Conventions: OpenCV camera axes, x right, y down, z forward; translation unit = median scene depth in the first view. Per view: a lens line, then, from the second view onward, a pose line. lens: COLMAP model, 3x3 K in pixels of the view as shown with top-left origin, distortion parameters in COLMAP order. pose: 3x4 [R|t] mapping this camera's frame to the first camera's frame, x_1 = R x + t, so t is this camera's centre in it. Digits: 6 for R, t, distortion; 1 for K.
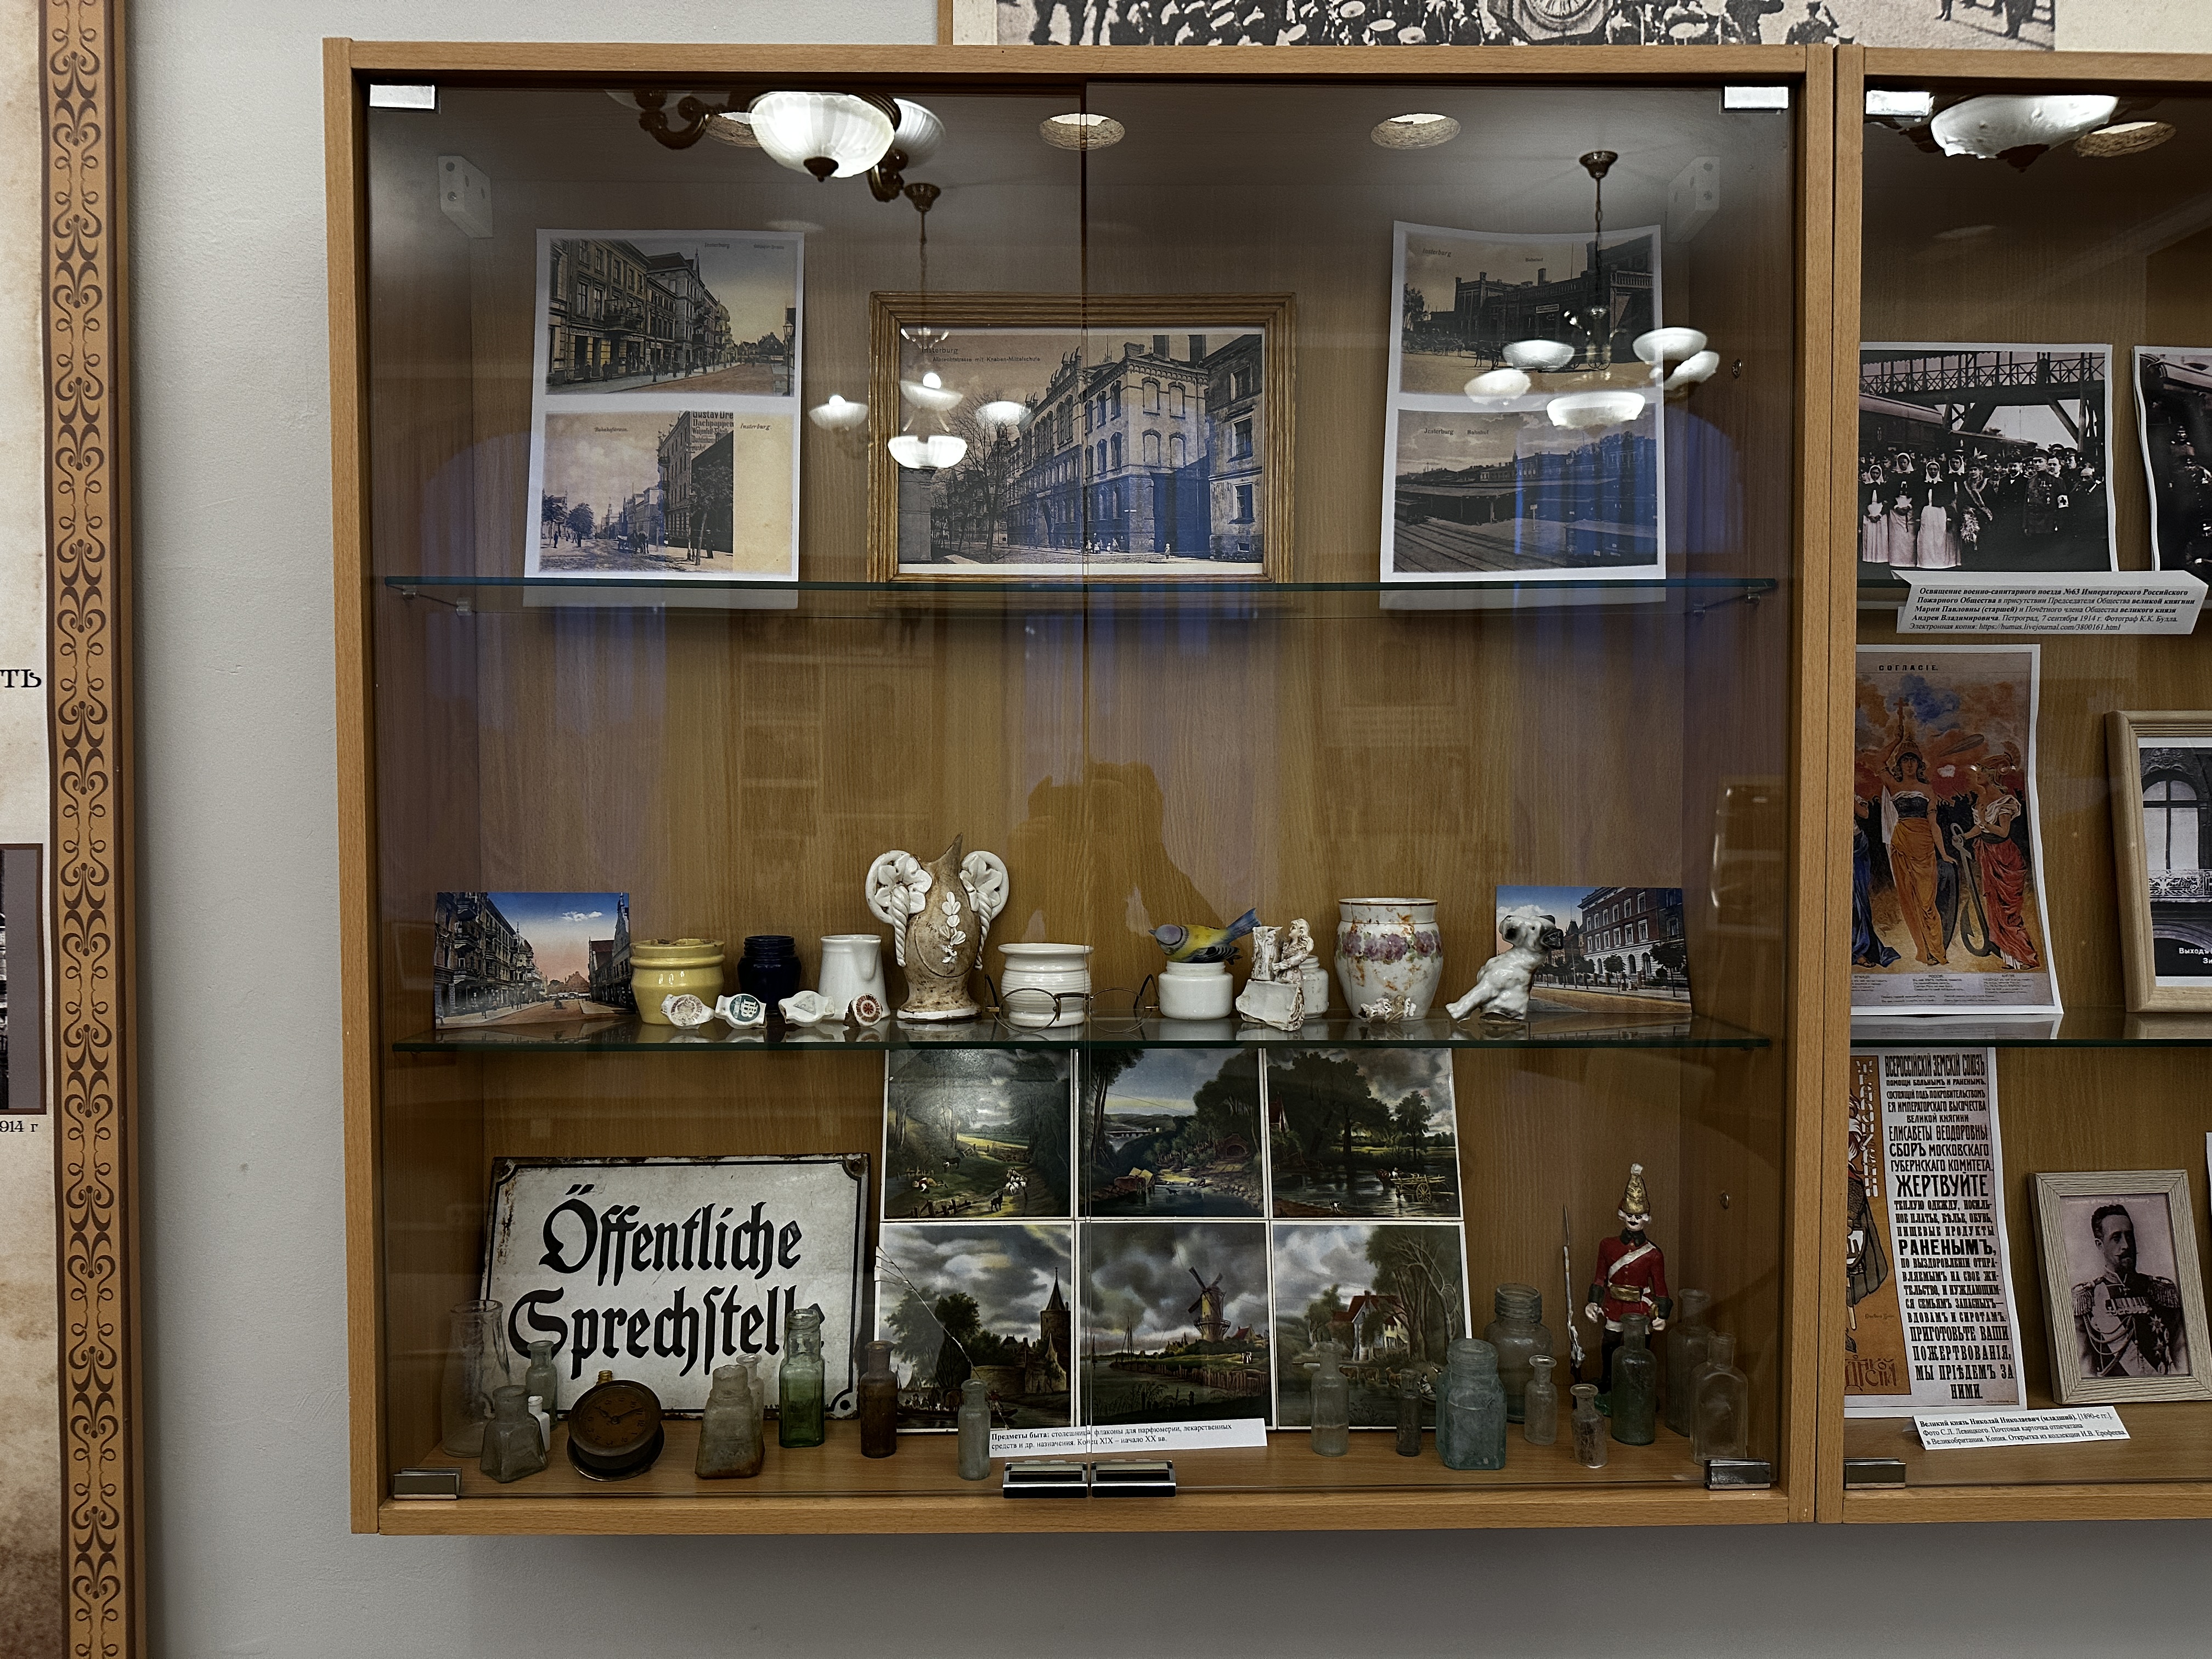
lens RADIAL K [[1542.9, 0, 1106.0], [0, 1542.9, 829.5], [0, 0, 1]] dist [-0.000023, -0.003725]
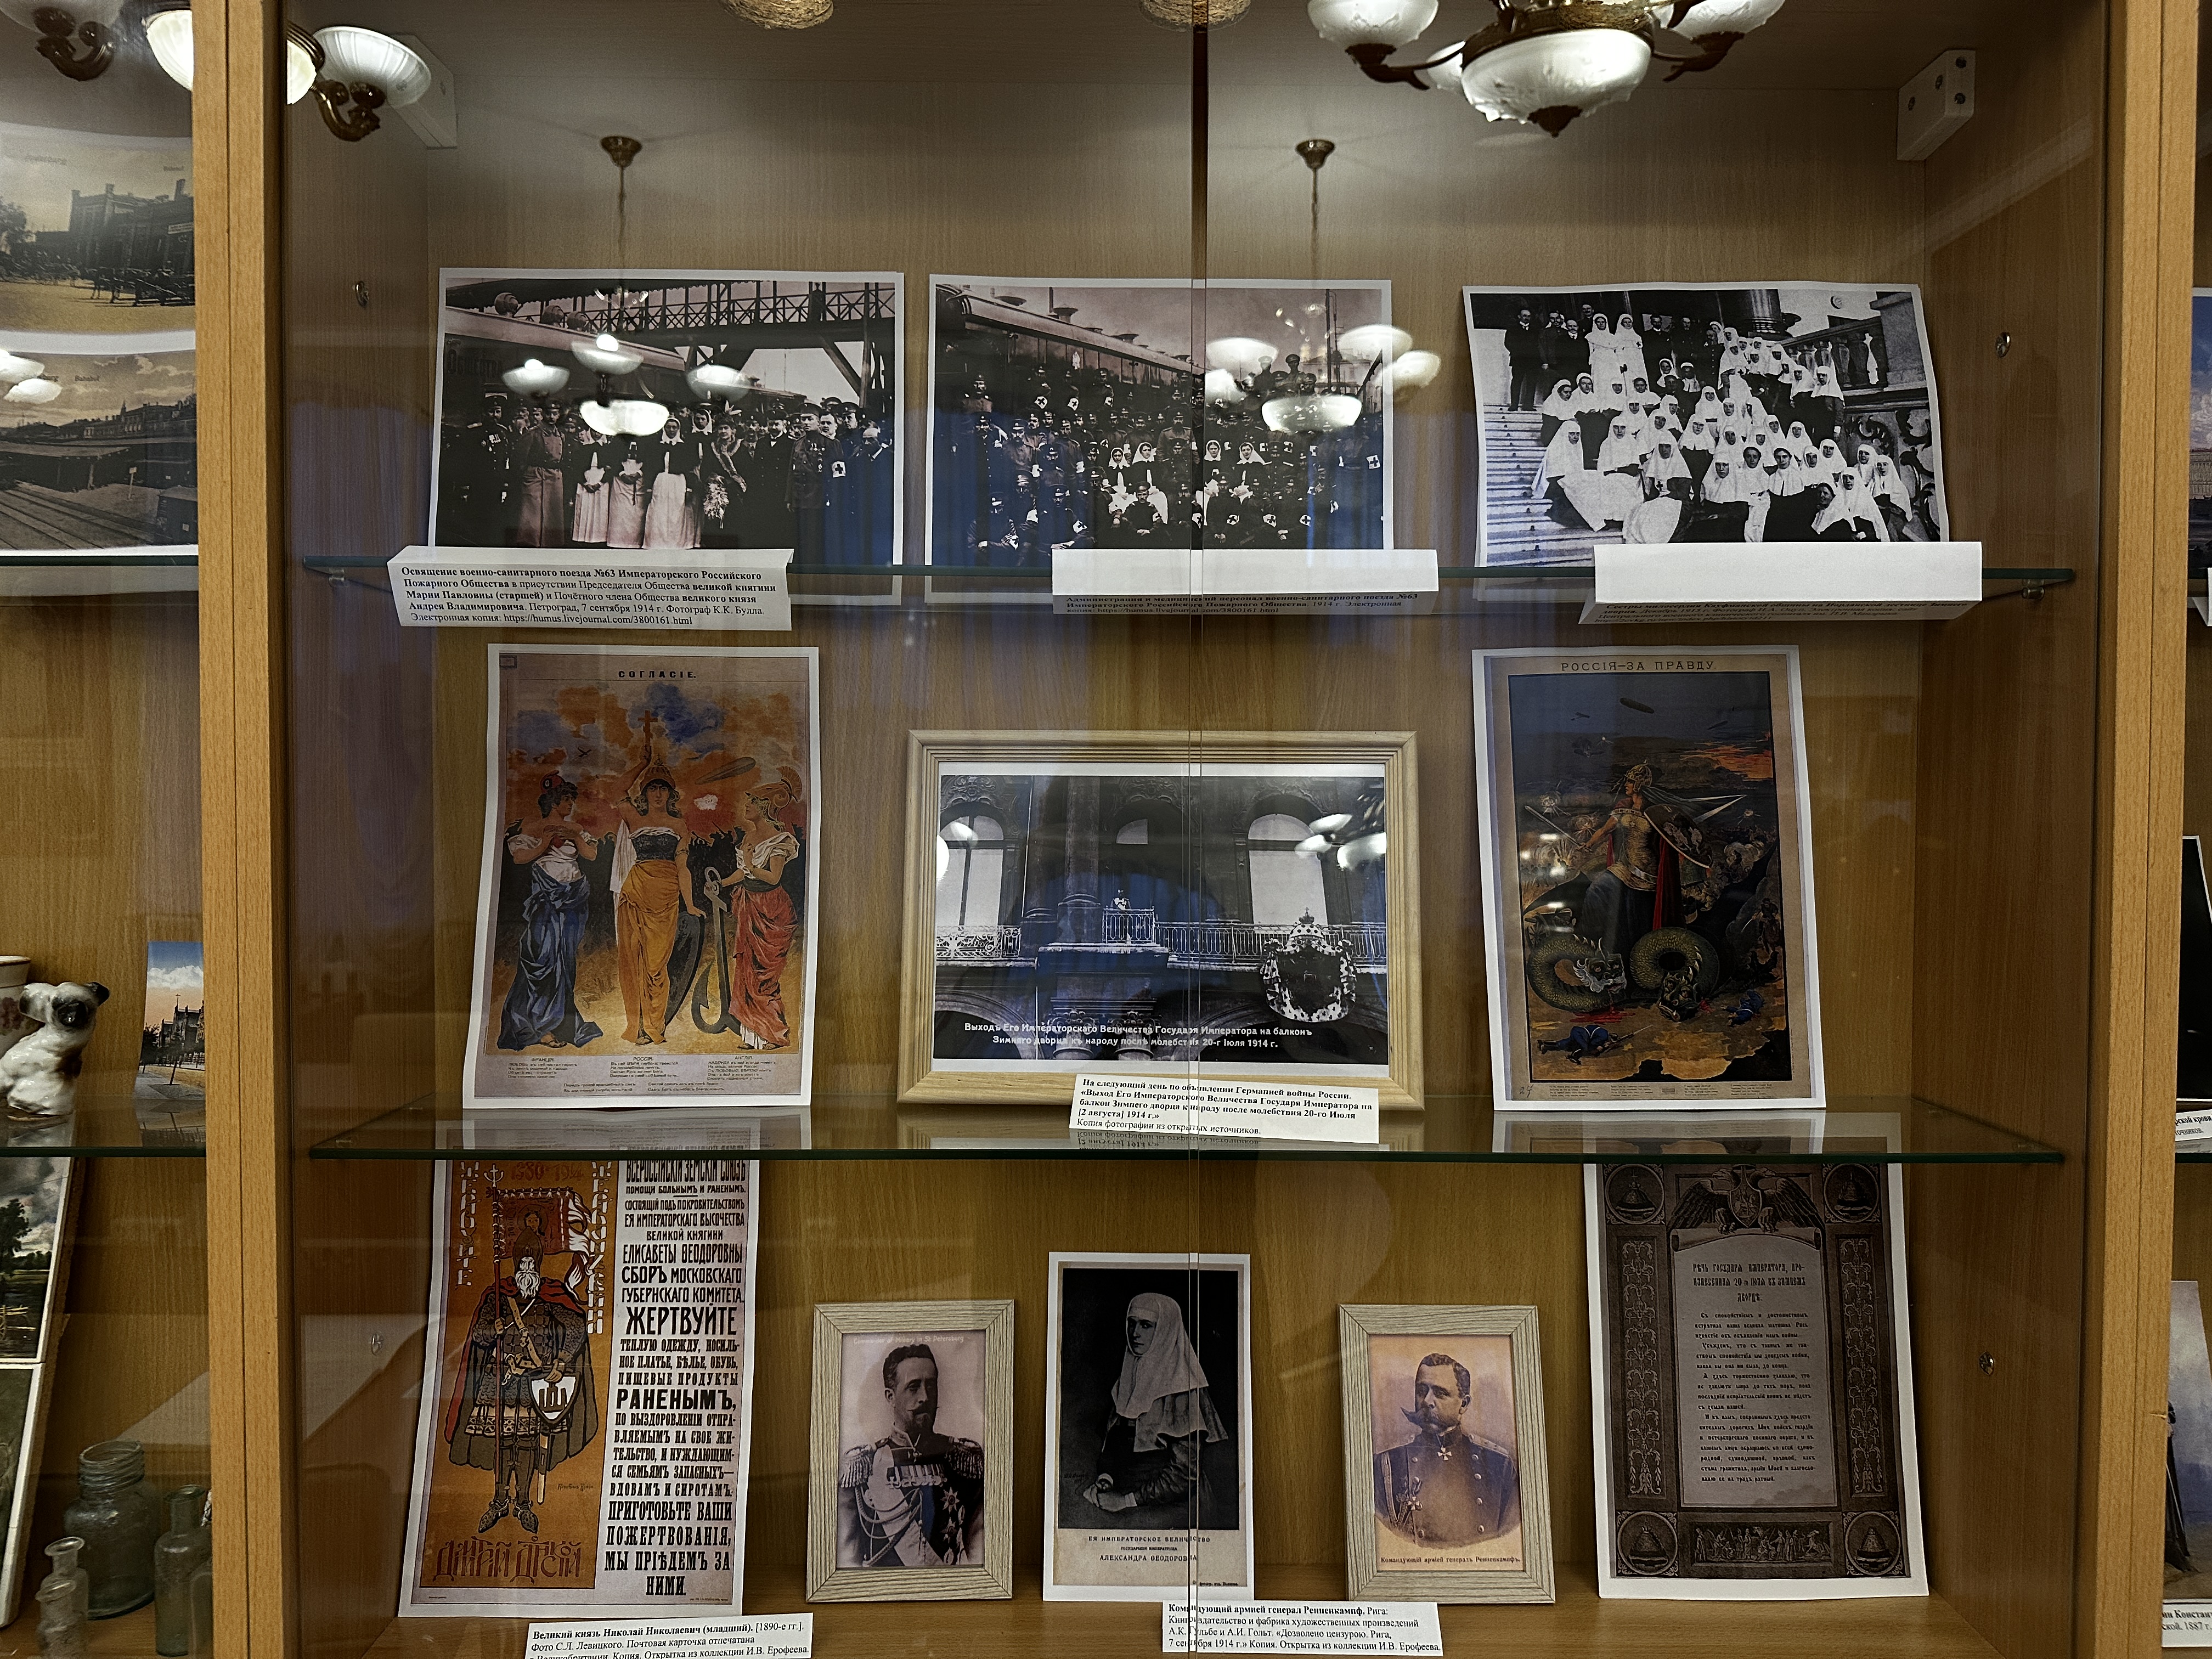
lens RADIAL K [[1542.5, 0, 1106.0], [0, 1542.5, 829.5], [0, 0, 1]] dist [0.013945, -0.004082]
pose [[0.999861, 0.005097, -0.015904, 0.775659], [-0.005284, 0.999917, -0.011741, -0.015365], [0.015843, 0.011824, 0.999805, 0.199859]]
